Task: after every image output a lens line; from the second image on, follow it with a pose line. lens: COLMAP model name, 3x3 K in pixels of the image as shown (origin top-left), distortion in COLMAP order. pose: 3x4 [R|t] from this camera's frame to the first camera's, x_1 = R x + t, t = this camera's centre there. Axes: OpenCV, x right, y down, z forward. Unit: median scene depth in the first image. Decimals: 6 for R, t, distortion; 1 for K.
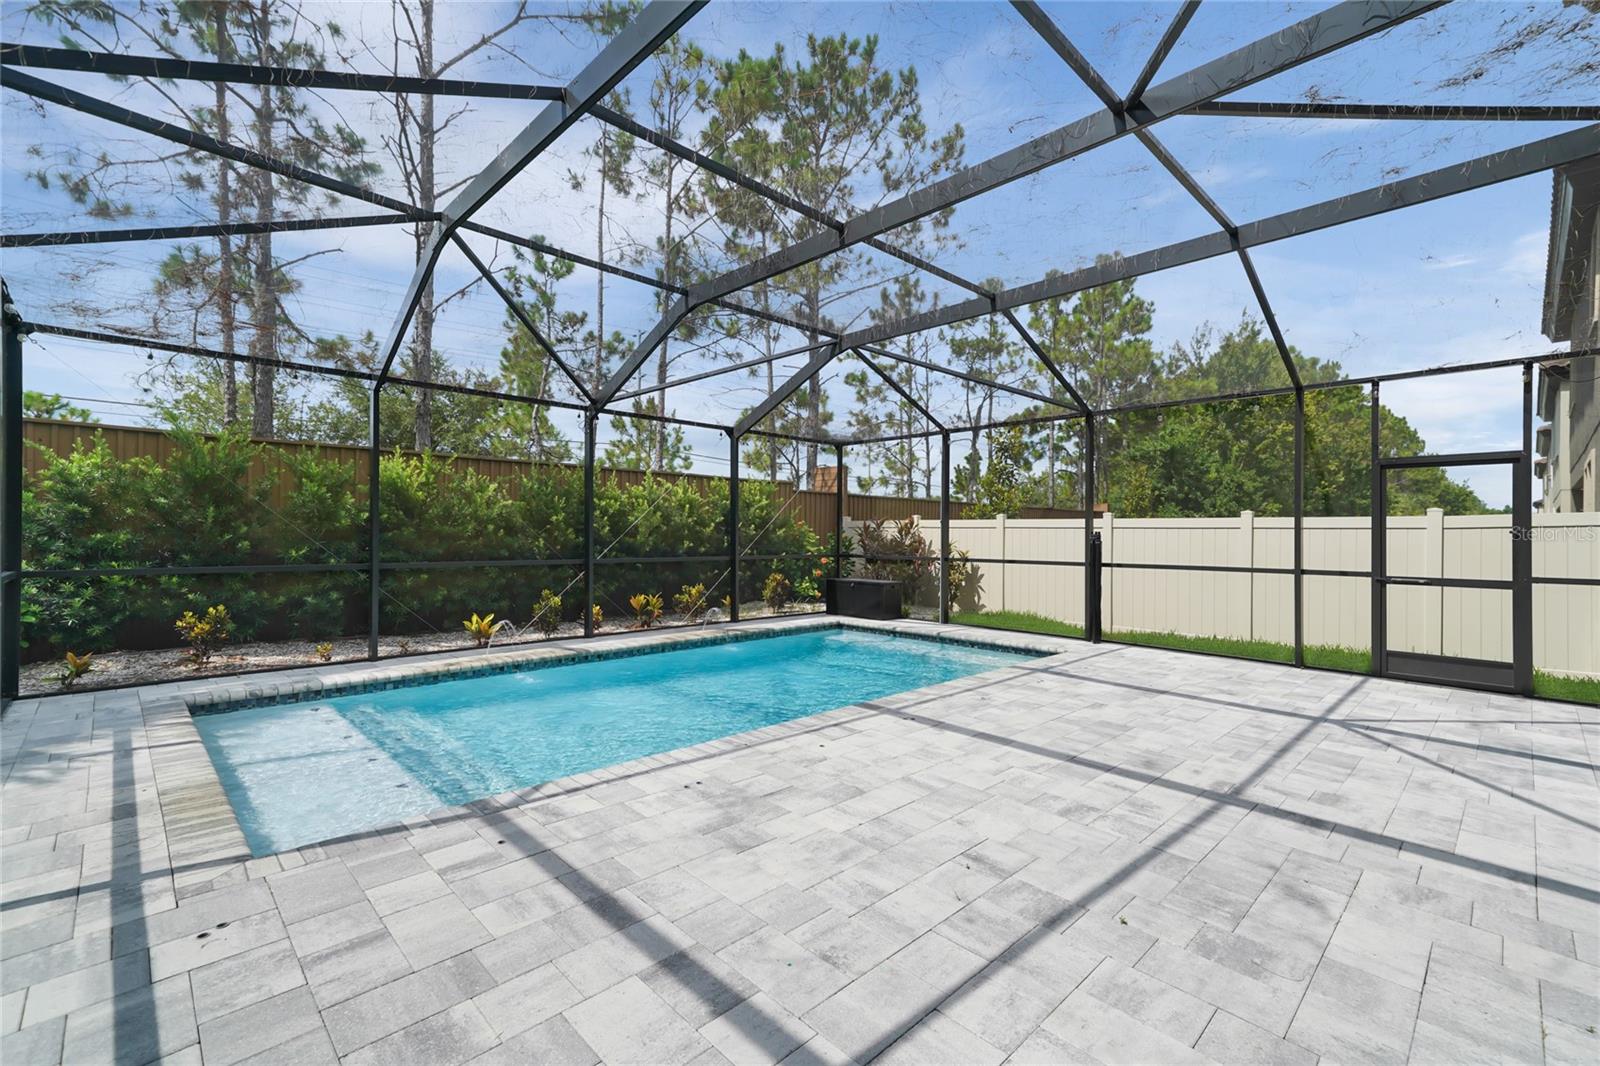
lens RADIAL K [[691.5, 0, 800.0], [0, 691.5, 533.0], [0, 0, 1]] dist [0.016362, -0.000018]
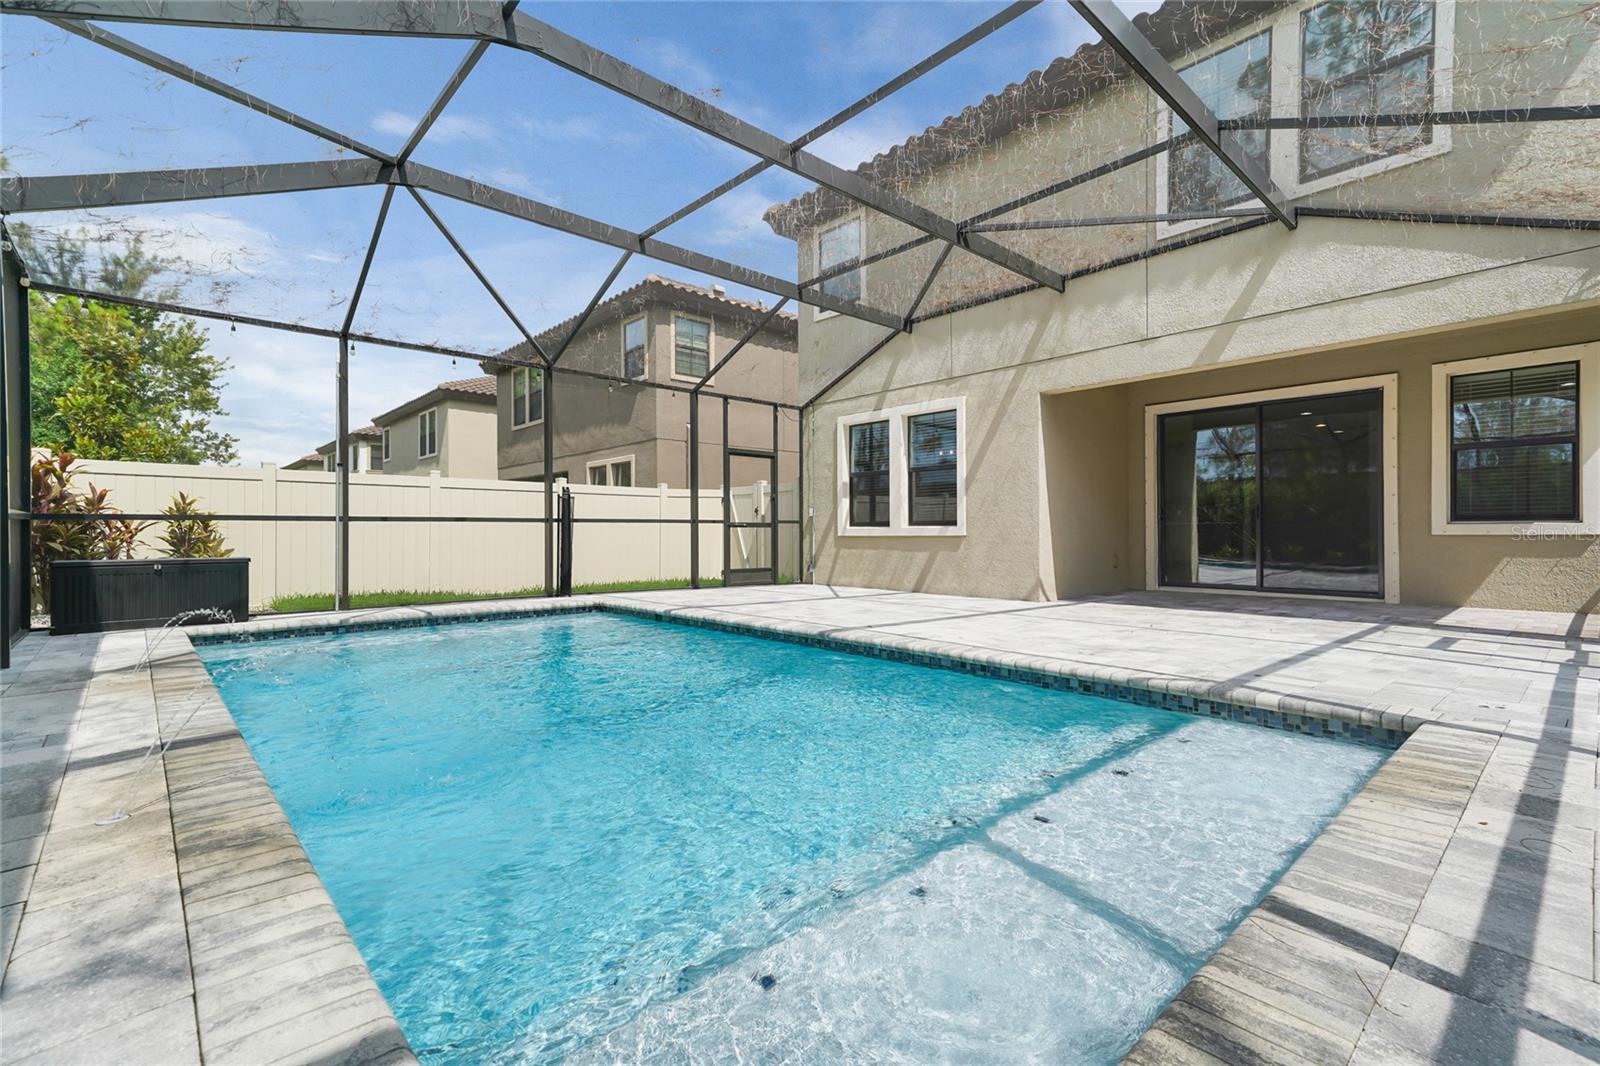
lens RADIAL K [[719.4, 0, 802.1], [0, 719.4, 526.7], [0, 0, 1]] dist [0.011399, 0.000381]
pose [[0.036245, -0.002428, 0.999340, -0.612987], [0.003238, 0.999992, 0.002312, 0.054201], [-0.999338, 0.003153, 0.036252, 0.611114]]
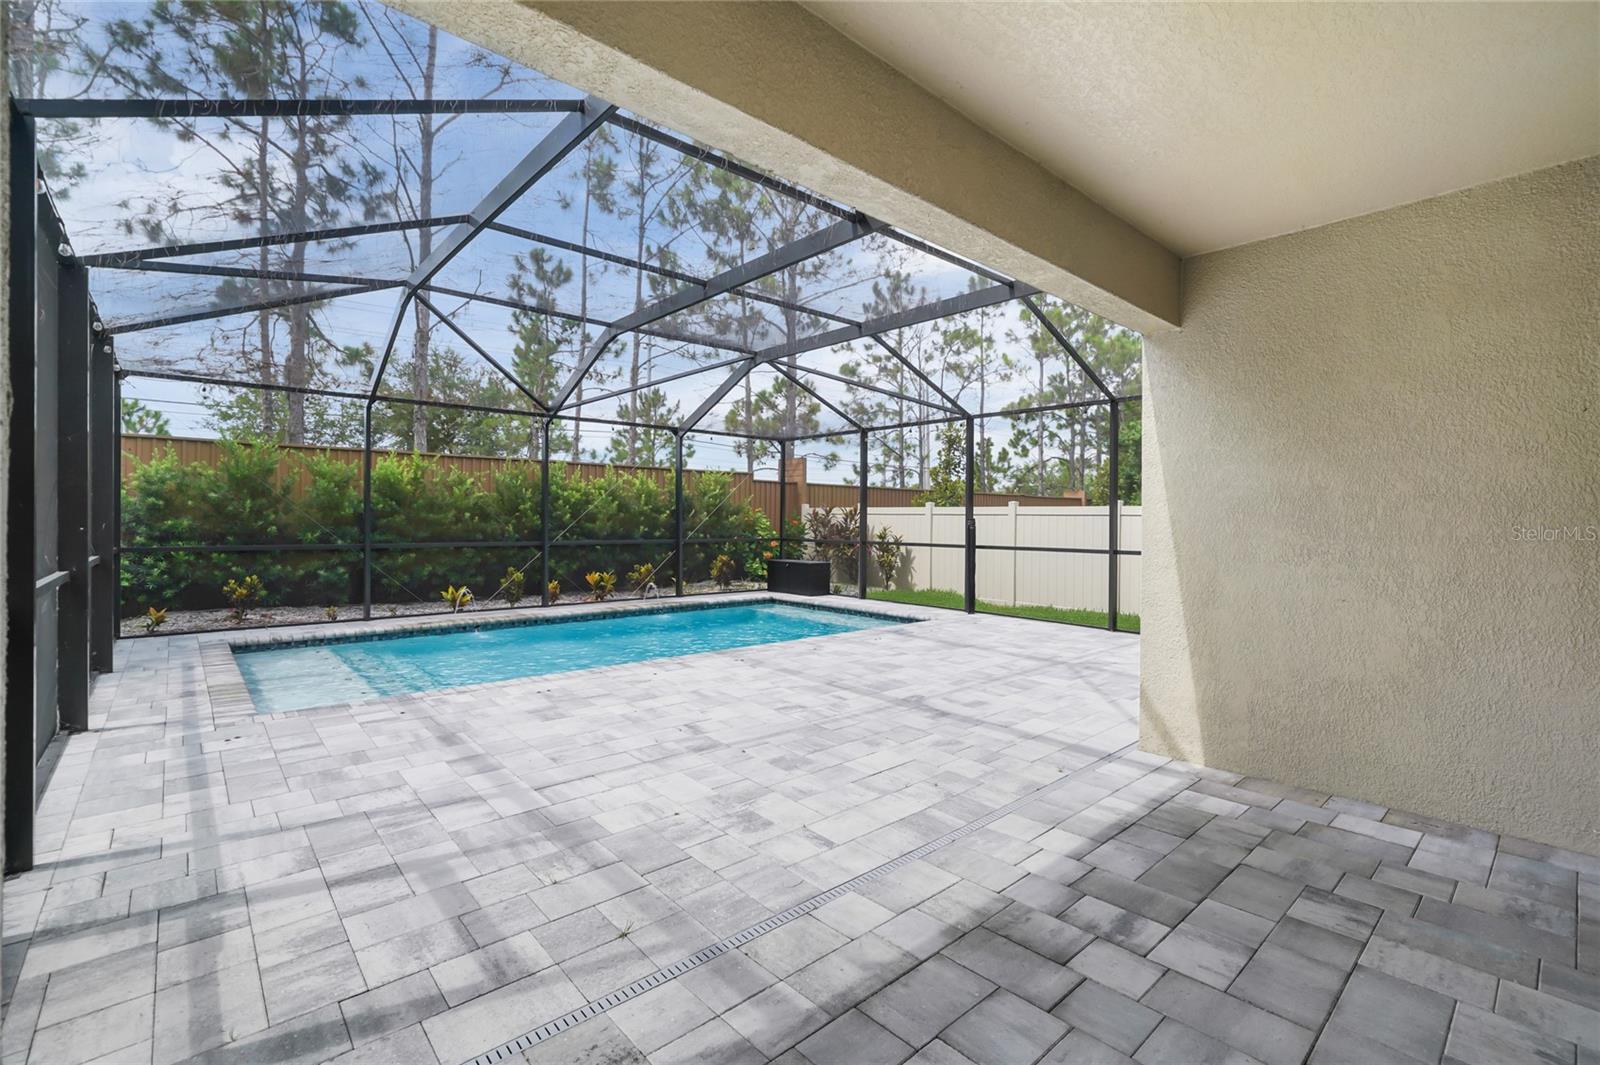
lens RADIAL K [[703.2, 0, 803.2], [0, 703.2, 525.7], [0, 0, 1]] dist [-0.021209, 0.000227]
pose [[0.999171, 0.000070, -0.040717, 0.190050], [0.000347, 0.999948, 0.010234, -0.001664], [0.040715, -0.010239, 0.999118, -0.192781]]
